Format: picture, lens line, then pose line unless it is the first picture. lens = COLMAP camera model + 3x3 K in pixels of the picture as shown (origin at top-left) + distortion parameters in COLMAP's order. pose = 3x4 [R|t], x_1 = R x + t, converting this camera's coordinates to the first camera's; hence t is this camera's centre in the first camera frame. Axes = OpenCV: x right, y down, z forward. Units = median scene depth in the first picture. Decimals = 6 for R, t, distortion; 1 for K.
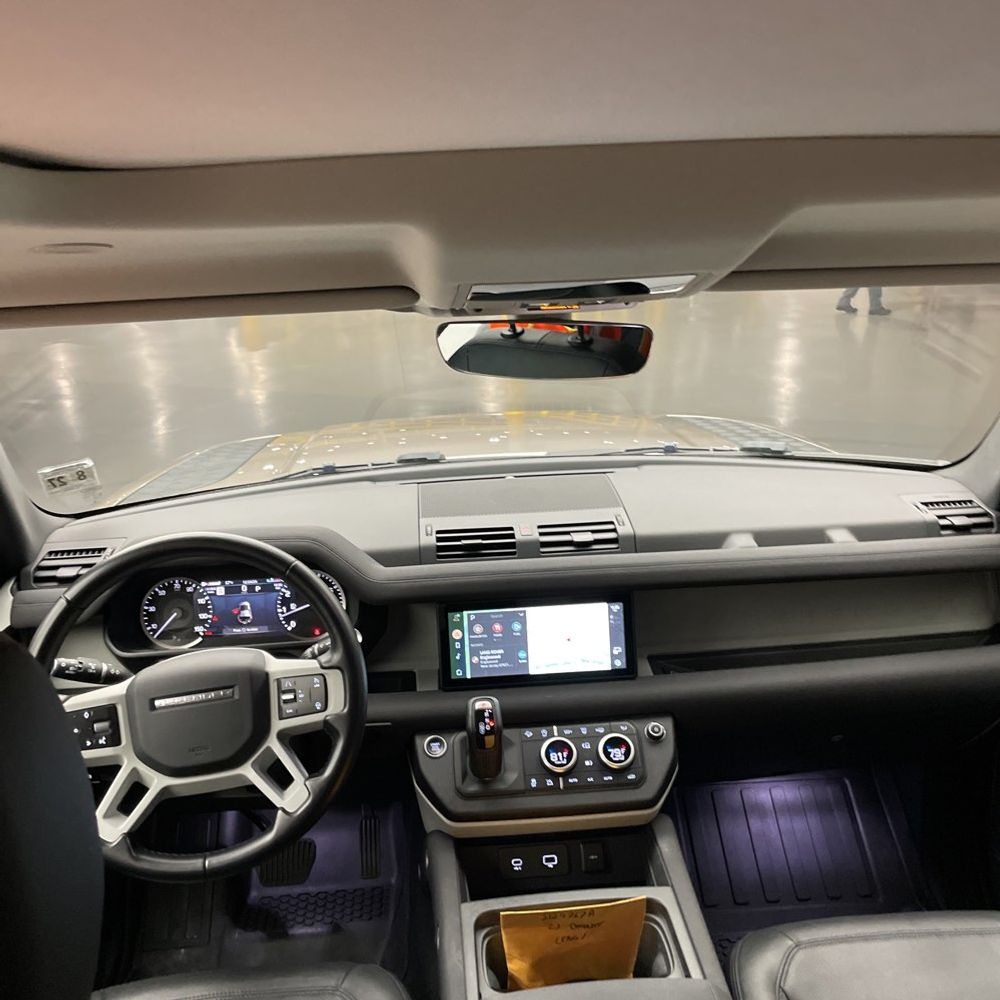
lens RADIAL K [[1015.6, 0, 502.0], [0, 1015.6, 500.5], [0, 0, 1]] dist [0.034321, 0.000000]
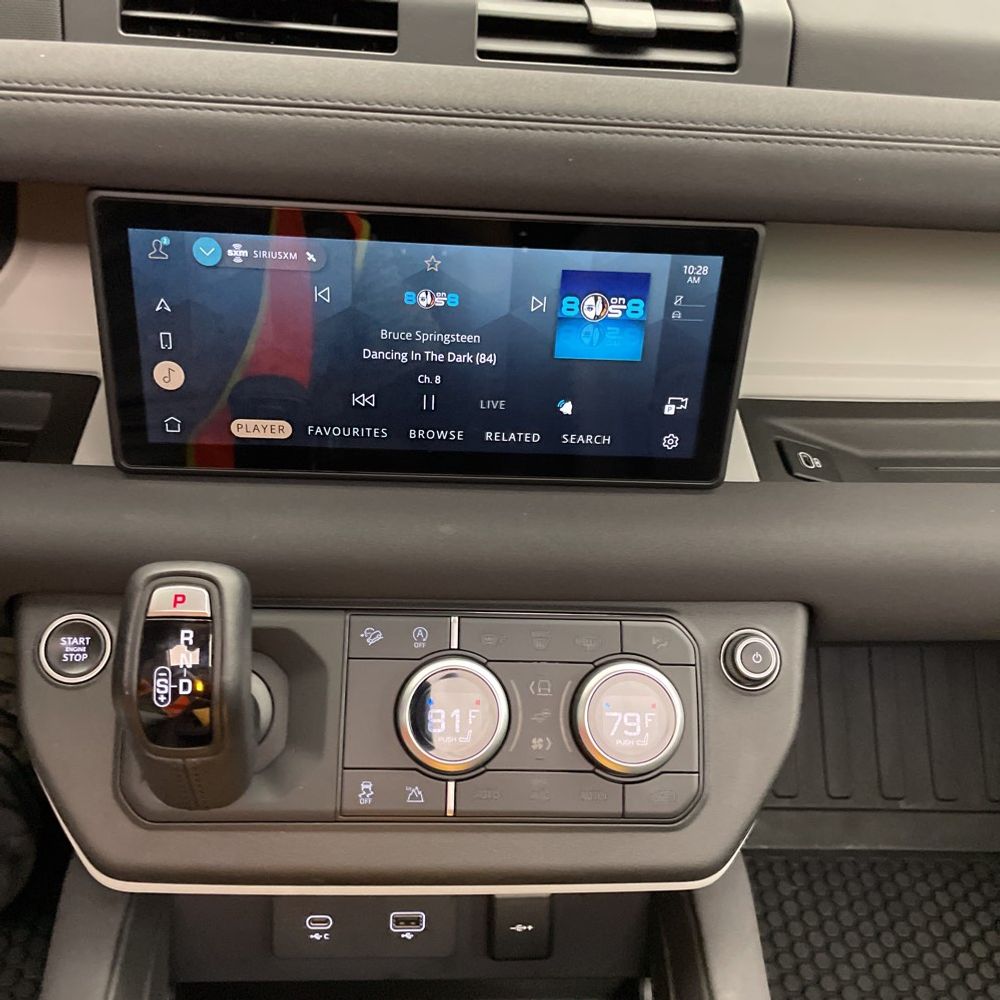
lens RADIAL K [[1015.6, 0, 503.2], [0, 1015.6, 496.8], [0, 0, 1]] dist [0.034321, 0.000000]
pose [[0.992987, 0.099887, 0.063238, 0.042581], [-0.117102, 0.904492, 0.410098, 0.048999], [-0.016235, -0.414628, 0.909846, 0.716796]]
